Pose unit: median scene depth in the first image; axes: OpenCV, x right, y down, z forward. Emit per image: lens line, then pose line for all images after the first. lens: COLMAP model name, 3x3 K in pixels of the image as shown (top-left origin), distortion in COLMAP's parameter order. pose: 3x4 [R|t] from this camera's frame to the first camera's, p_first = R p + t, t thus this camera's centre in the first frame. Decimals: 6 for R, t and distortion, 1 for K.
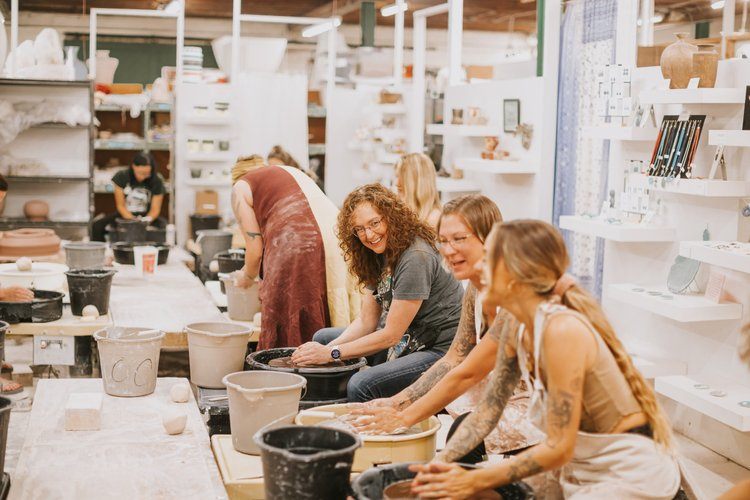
lens RADIAL K [[1176.8, 0, 381.1], [0, 1176.8, 252.9], [0, 0, 1]] dist [-0.109501, 0.000000]
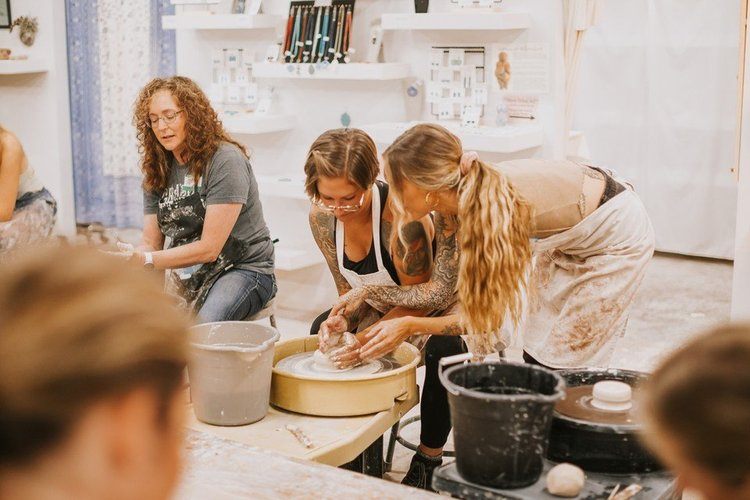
lens RADIAL K [[1138.5, 0, 374.9], [0, 1138.5, 248.2], [0, 0, 1]] dist [-0.129827, 0.000000]
pose [[0.745231, -0.158111, 0.647790, -0.245289], [0.093668, 0.986671, 0.133066, -0.022163], [-0.660195, -0.038487, 0.750108, 0.156162]]
